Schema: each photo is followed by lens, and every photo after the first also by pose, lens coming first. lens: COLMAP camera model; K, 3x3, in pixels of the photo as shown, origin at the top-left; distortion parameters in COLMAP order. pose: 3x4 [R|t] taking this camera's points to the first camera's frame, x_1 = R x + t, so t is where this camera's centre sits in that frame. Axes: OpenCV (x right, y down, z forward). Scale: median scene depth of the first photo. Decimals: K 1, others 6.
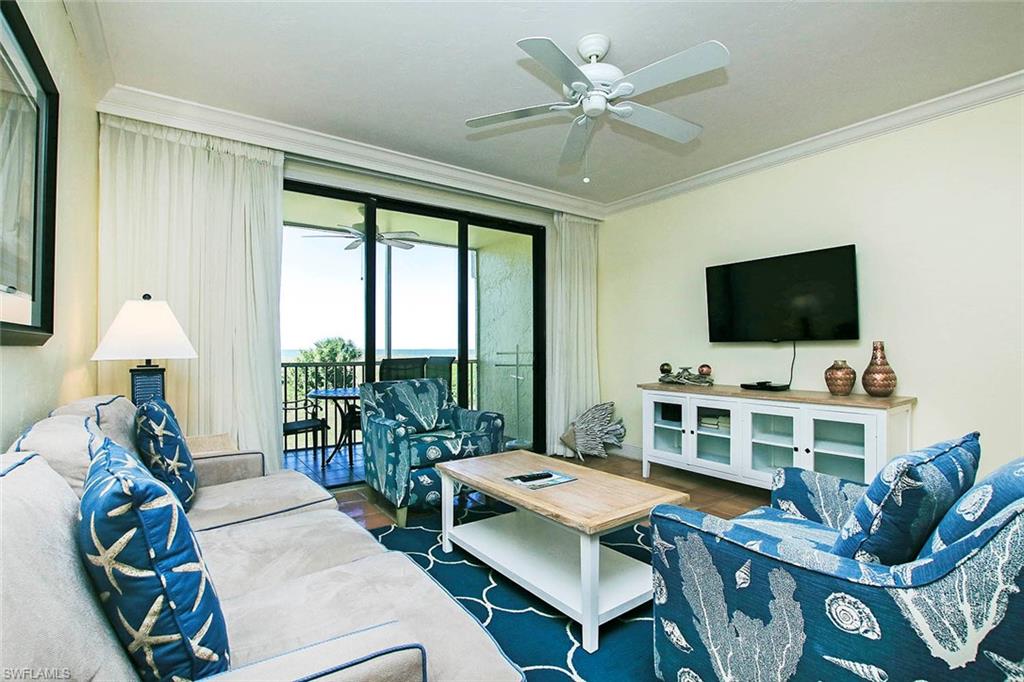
lens RADIAL K [[472.2, 0, 512.0], [0, 472.2, 341.0], [0, 0, 1]] dist [-0.016567, -0.000406]
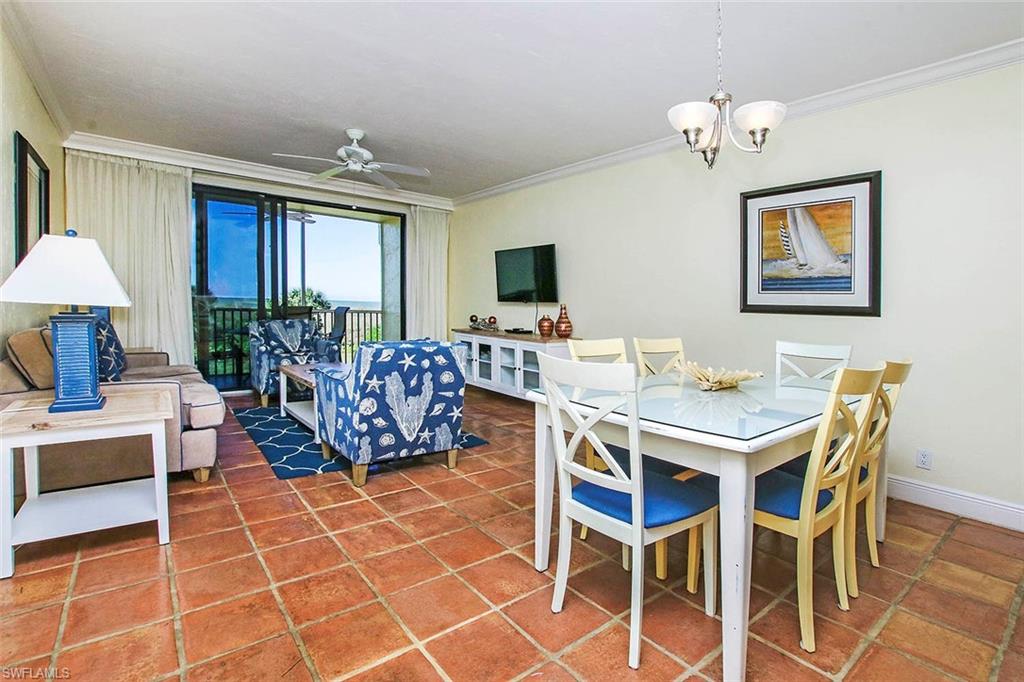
lens RADIAL K [[478.2, 0, 519.2], [0, 478.2, 324.9], [0, 0, 1]] dist [0.000267, 0.000392]
pose [[0.998225, 0.031738, 0.050392, 0.523759], [-0.034499, 0.997895, 0.054905, -0.012256], [-0.048543, -0.056546, 0.997219, -0.646579]]
